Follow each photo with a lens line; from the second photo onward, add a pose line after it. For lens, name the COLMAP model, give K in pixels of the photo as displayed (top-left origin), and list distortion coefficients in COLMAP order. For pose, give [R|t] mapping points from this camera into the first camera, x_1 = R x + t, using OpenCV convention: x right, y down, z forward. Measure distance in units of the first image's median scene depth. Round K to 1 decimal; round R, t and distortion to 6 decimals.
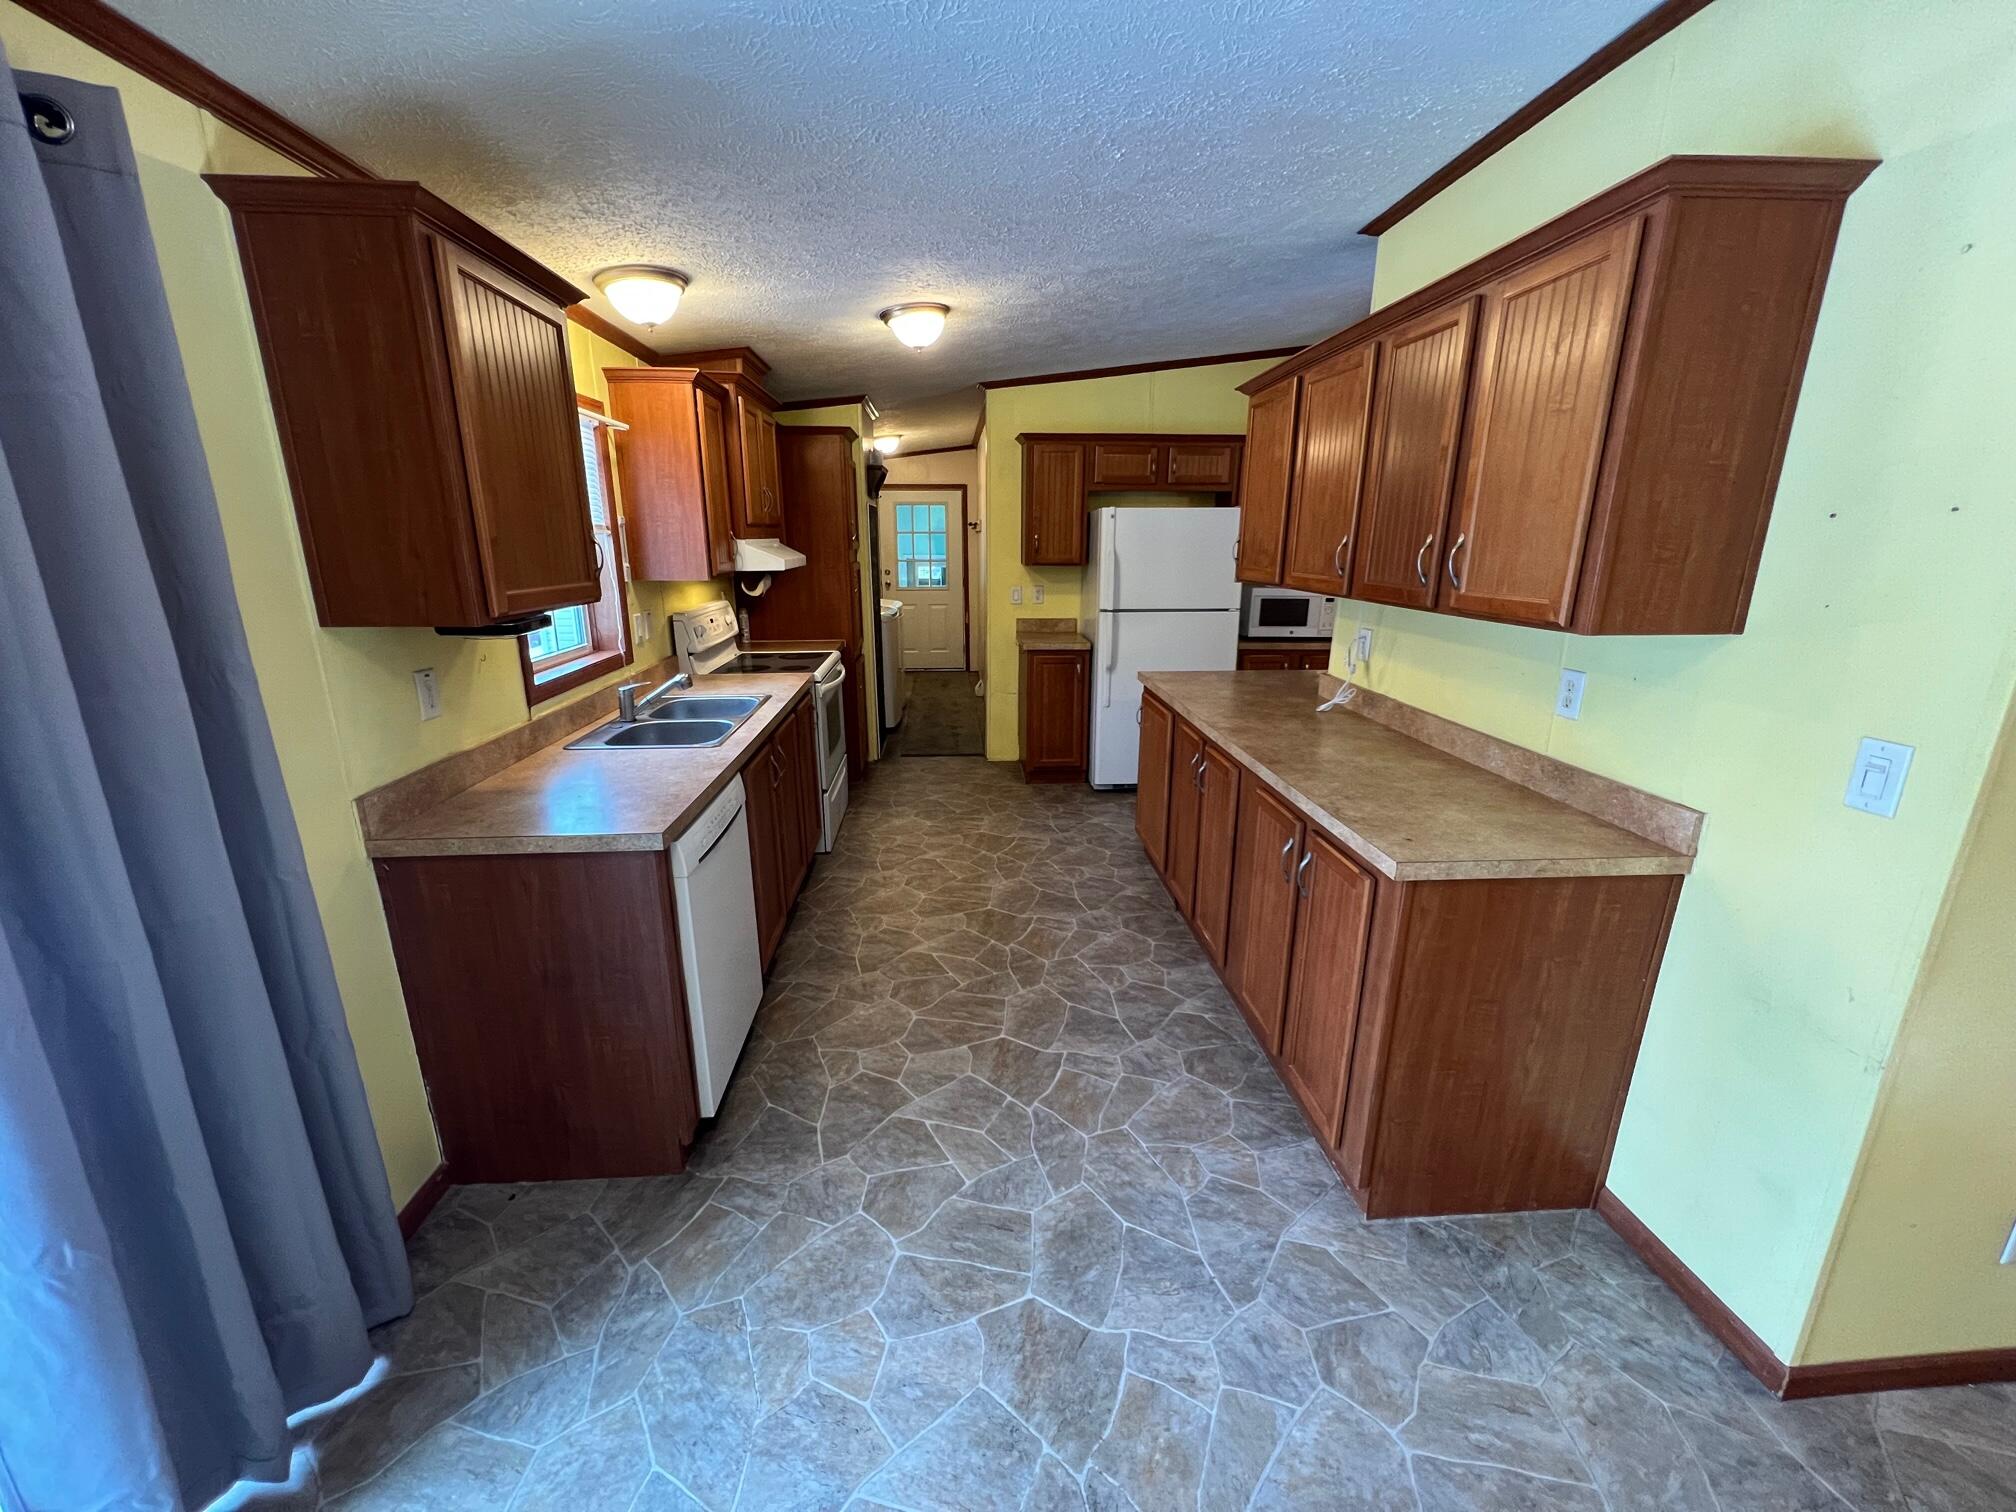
lens RADIAL K [[803.3, 0, 1003.3], [0, 803.3, 748.6], [0, 0, 1]] dist [-0.002466, 0.000046]
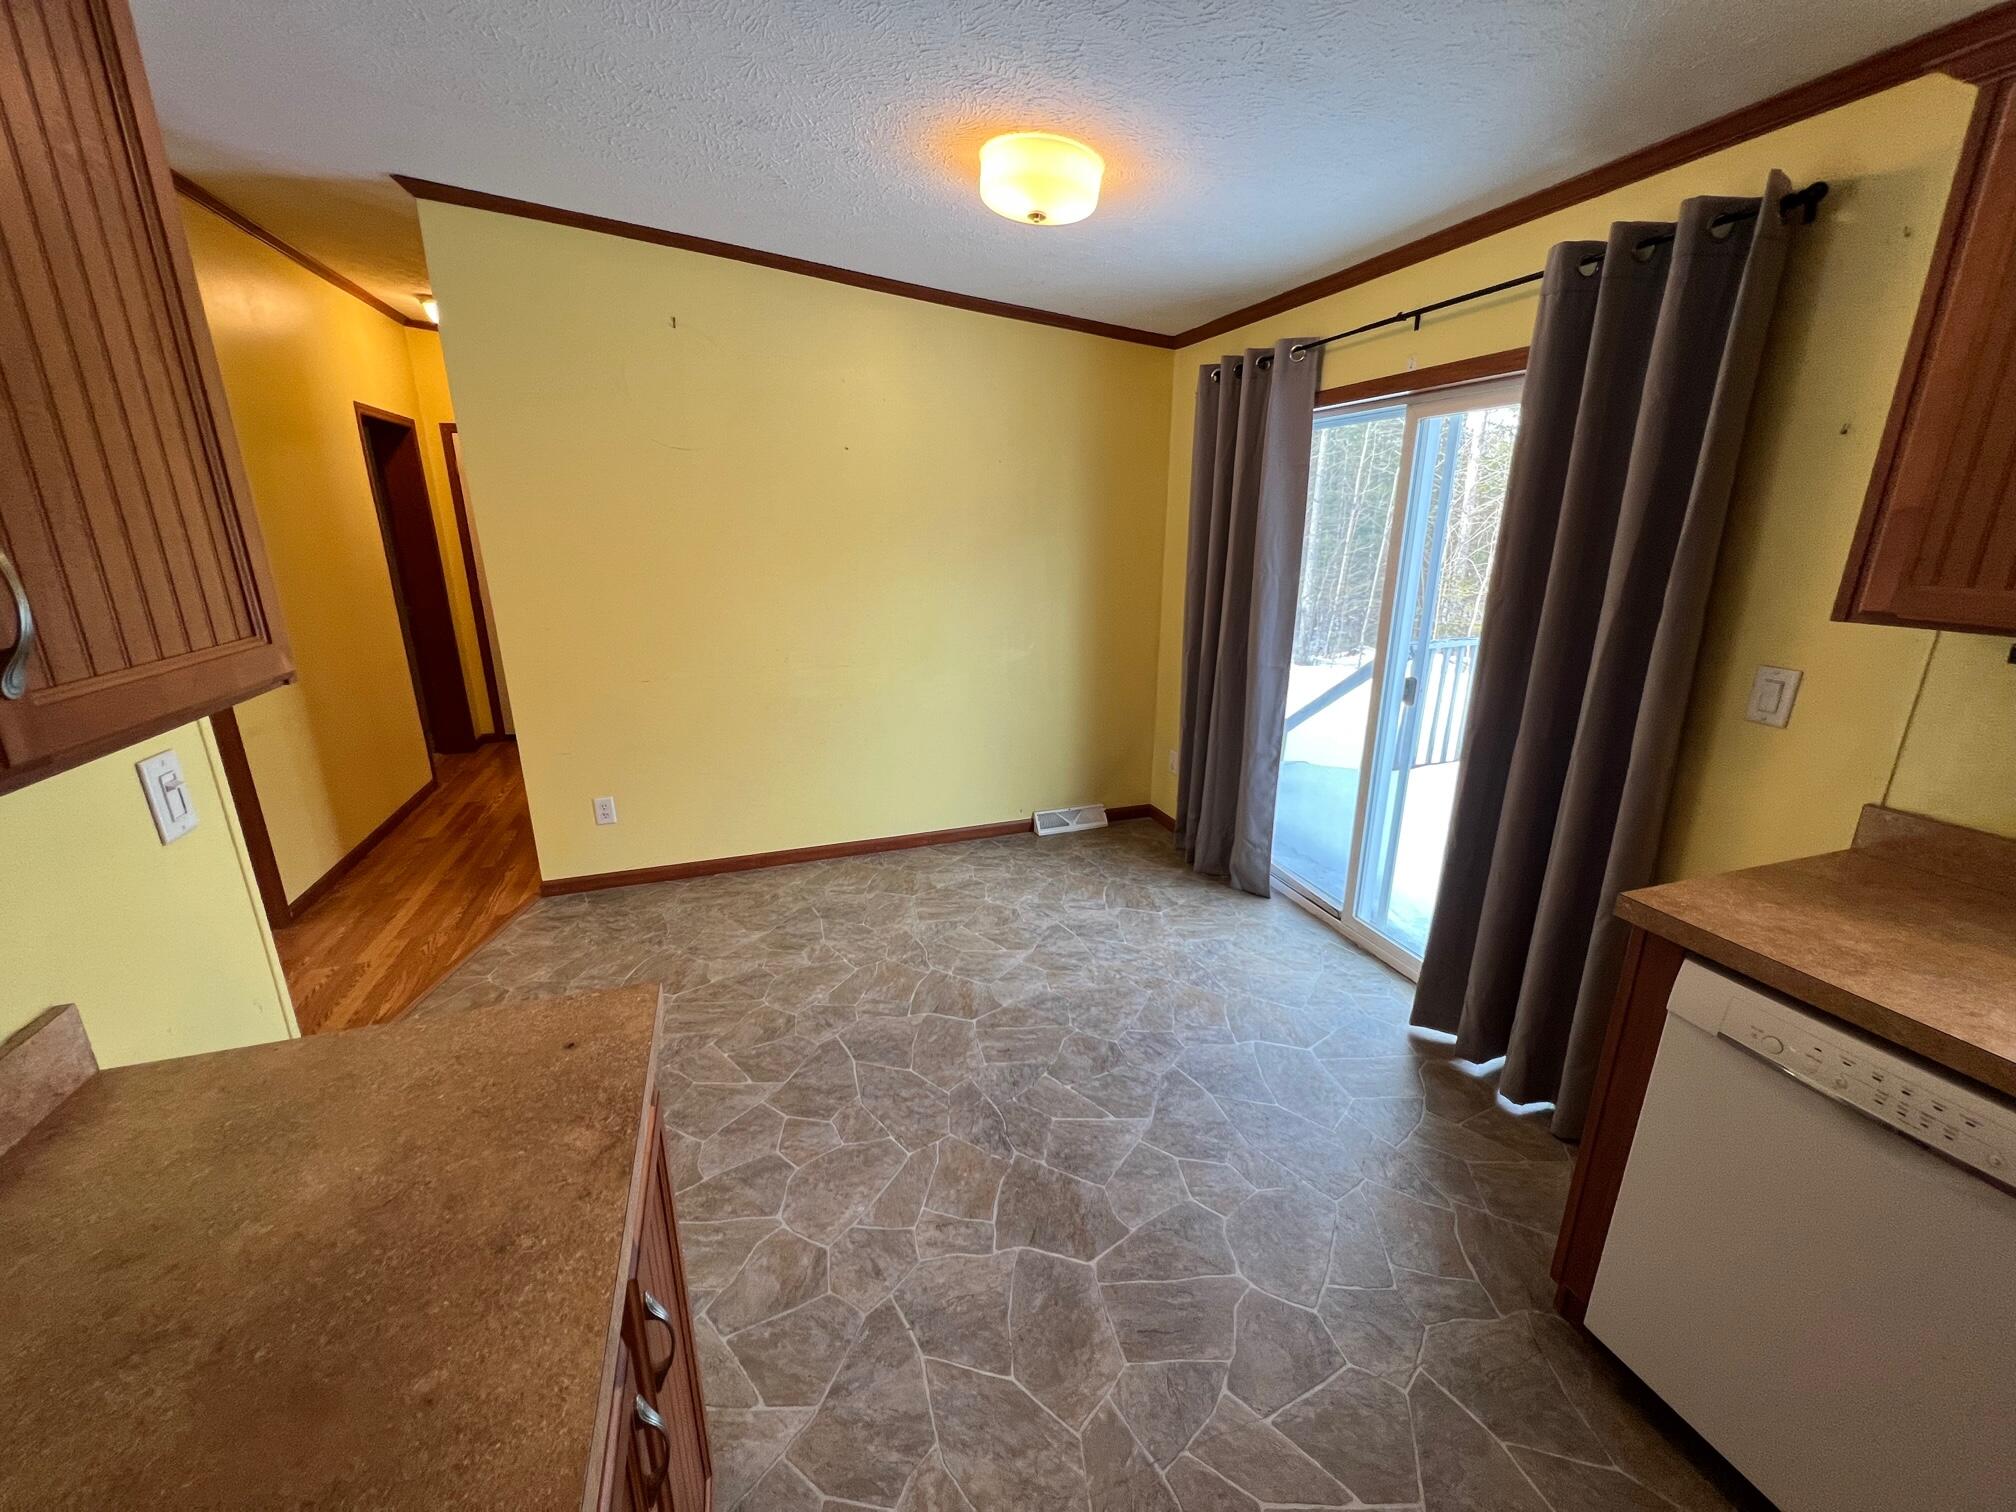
lens RADIAL K [[803.3, 0, 1001.1], [0, 803.3, 752.2], [0, 0, 1]] dist [-0.002466, 0.000046]
pose [[-0.968714, 0.073153, -0.237155, 0.313424], [-0.061069, 0.855931, 0.513472, -0.358197], [0.240550, 0.511890, -0.824684, 1.368159]]
